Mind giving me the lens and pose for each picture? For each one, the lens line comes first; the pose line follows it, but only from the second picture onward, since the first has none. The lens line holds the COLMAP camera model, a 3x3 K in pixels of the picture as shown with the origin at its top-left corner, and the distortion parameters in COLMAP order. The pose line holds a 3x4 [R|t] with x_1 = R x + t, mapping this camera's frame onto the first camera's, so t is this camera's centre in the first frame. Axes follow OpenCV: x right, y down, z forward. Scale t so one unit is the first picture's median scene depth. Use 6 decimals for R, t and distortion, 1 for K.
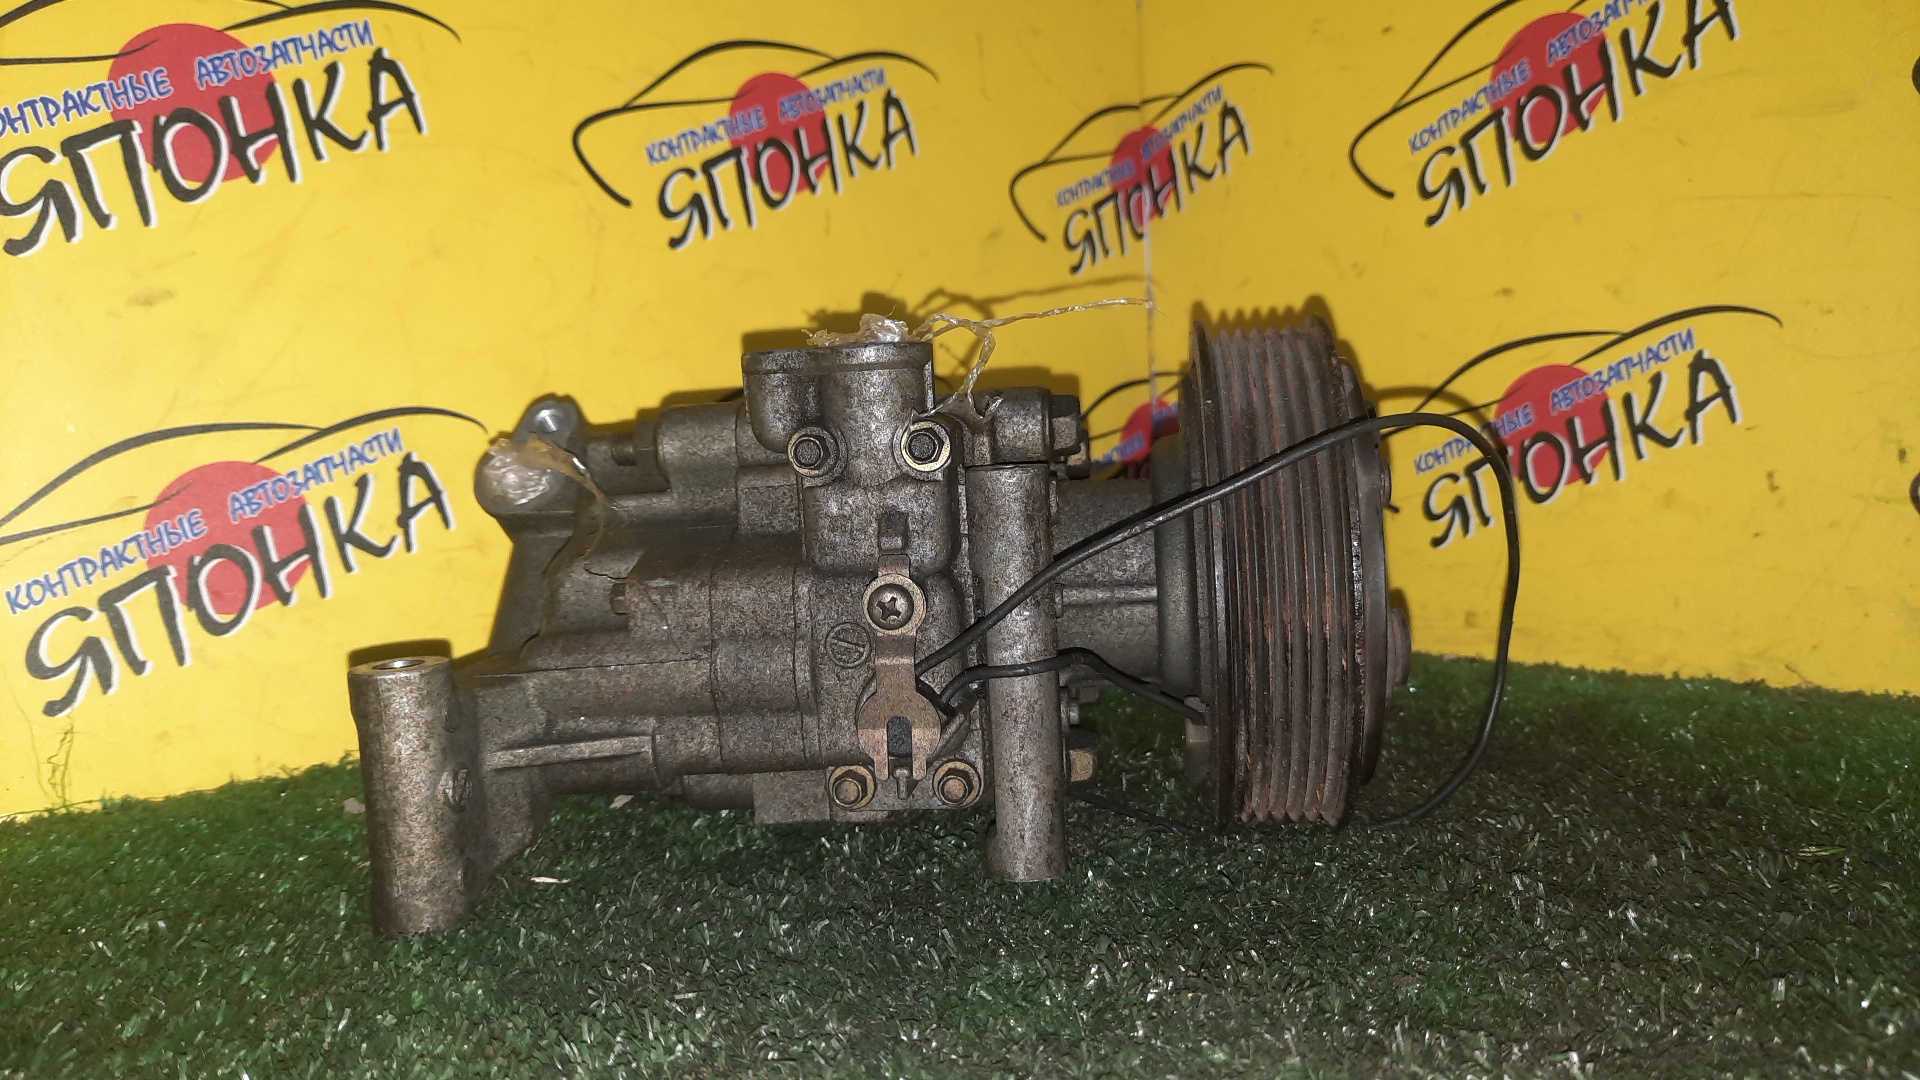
lens RADIAL K [[1483.7, 0, 960.0], [0, 1483.7, 540.0], [0, 0, 1]] dist [0.064238, -0.063987]
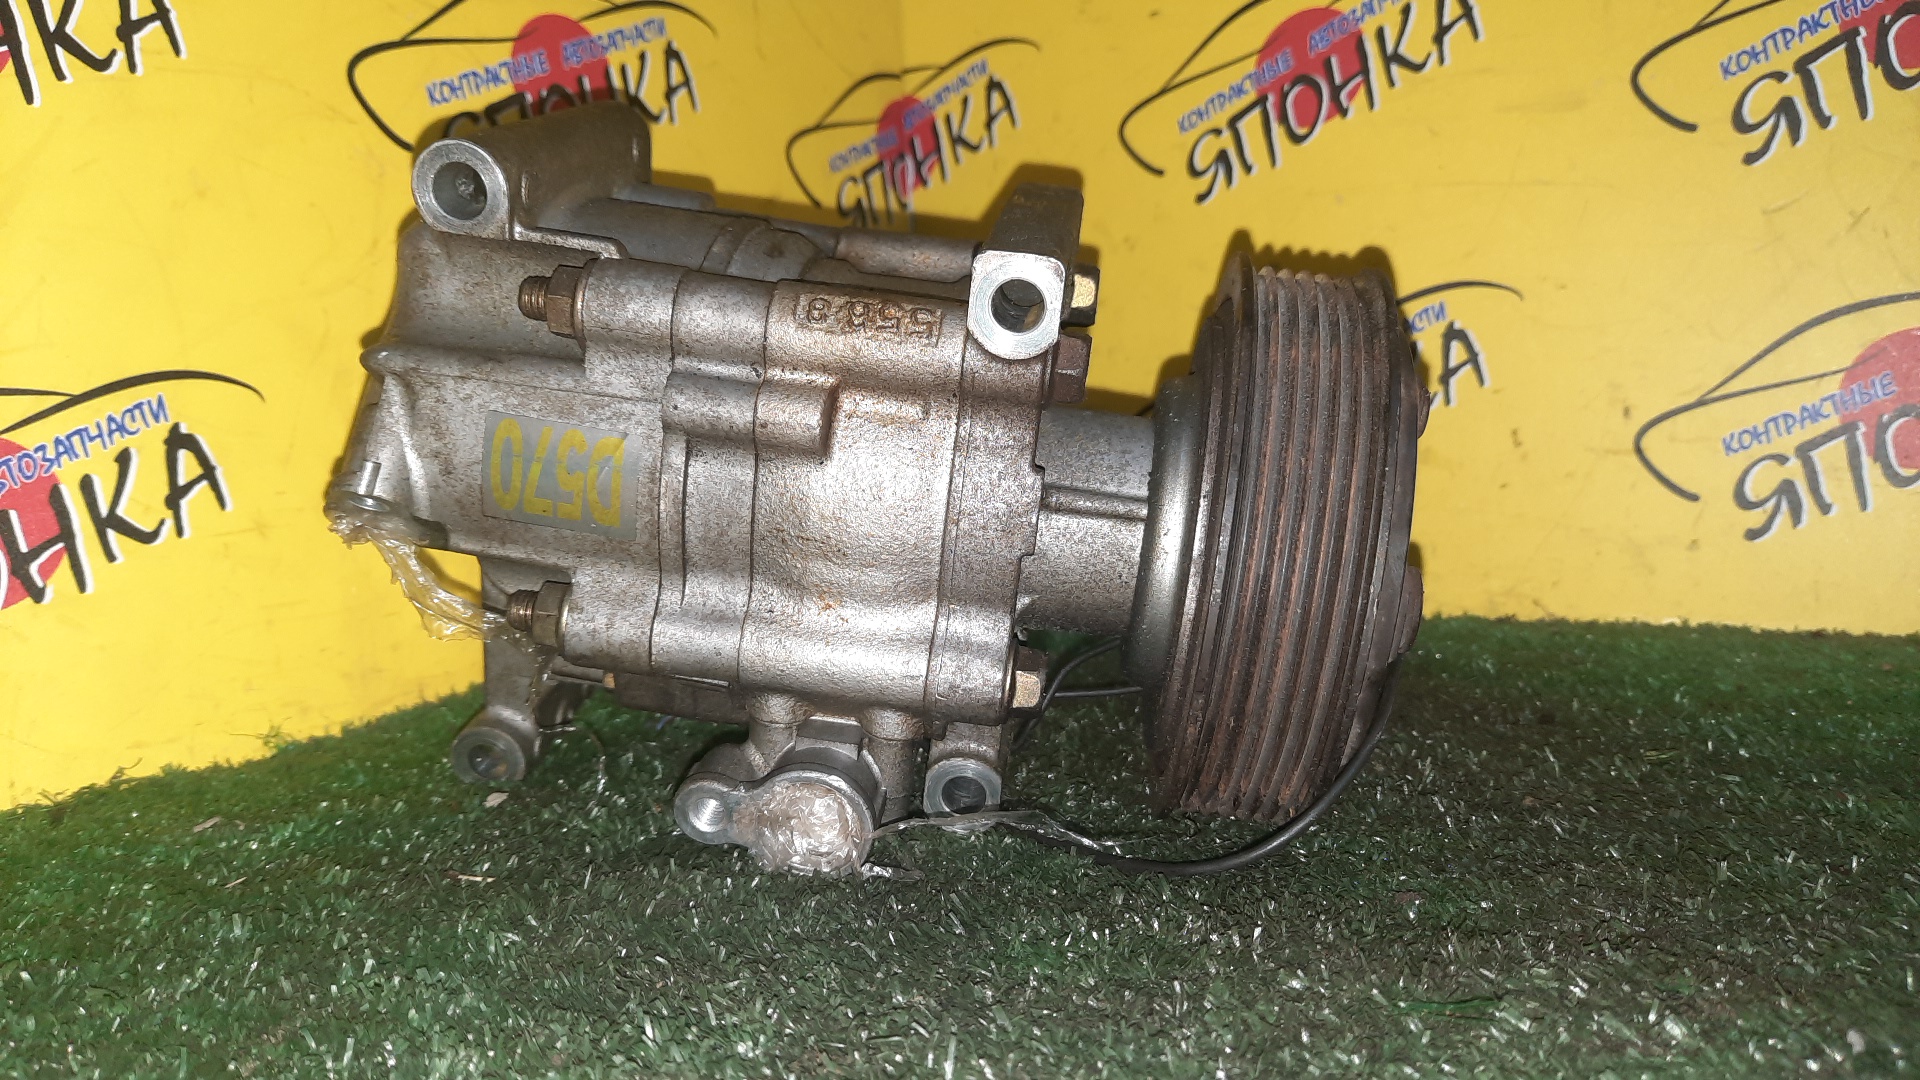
lens RADIAL K [[1483.7, 0, 960.0], [0, 1483.7, 540.0], [0, 0, 1]] dist [0.064238, -0.063987]
pose [[0.962919, -0.030580, 0.268052, -0.150629], [0.027677, 0.999510, 0.014605, 0.008666], [-0.268367, -0.006644, 0.963294, 0.030868]]
